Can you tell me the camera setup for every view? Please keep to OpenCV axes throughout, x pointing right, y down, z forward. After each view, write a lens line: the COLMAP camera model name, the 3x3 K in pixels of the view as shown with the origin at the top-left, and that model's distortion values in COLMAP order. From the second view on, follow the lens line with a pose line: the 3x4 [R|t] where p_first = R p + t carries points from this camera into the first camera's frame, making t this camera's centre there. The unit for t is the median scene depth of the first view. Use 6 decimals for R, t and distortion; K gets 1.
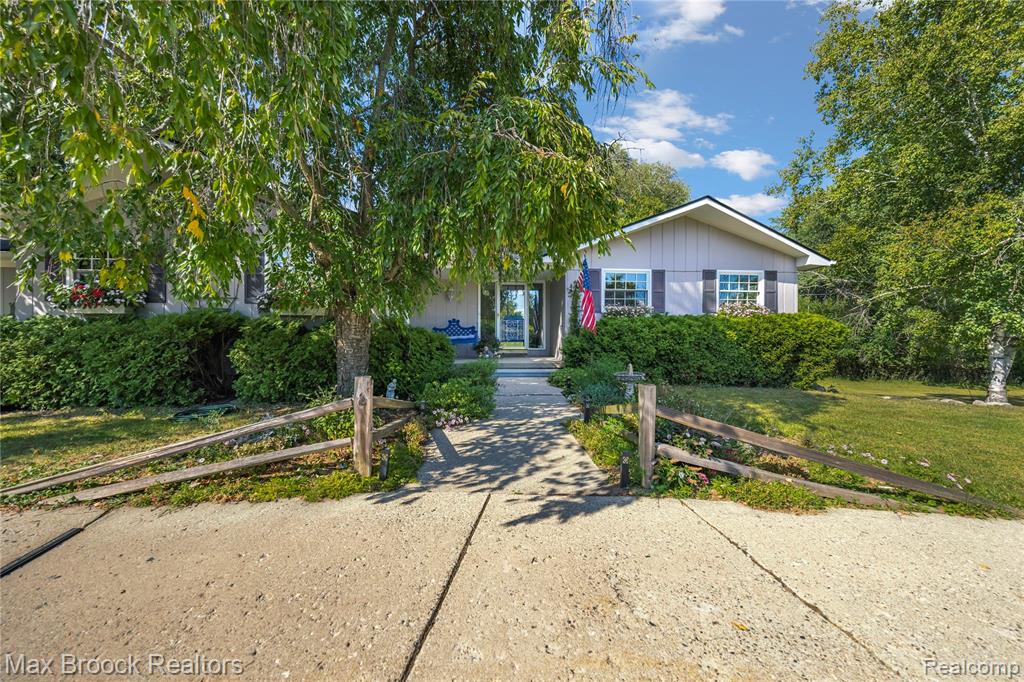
lens RADIAL K [[608.2, 0, 512.0], [0, 608.2, 341.0], [0, 0, 1]] dist [0.000205, 0.000017]
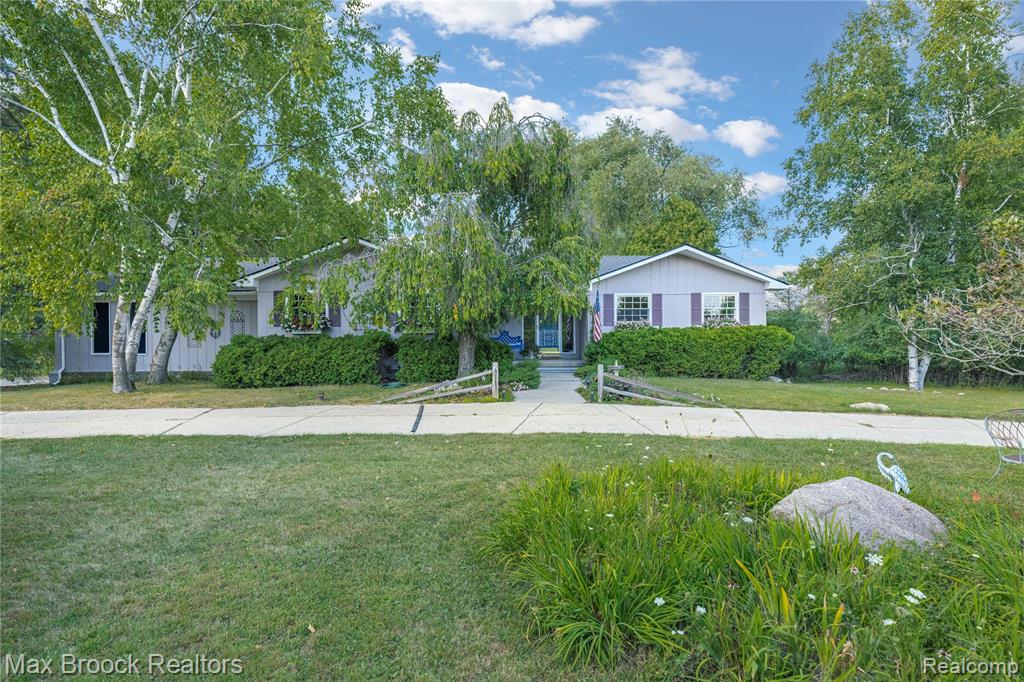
lens RADIAL K [[591.8, 0, 512.0], [0, 591.8, 341.0], [0, 0, 1]] dist [-0.000152, -0.000022]
pose [[0.998092, -0.008292, -0.061186, -0.001698], [0.007756, 0.999929, -0.009006, -0.002761], [0.061256, 0.008514, 0.998086, -0.399054]]
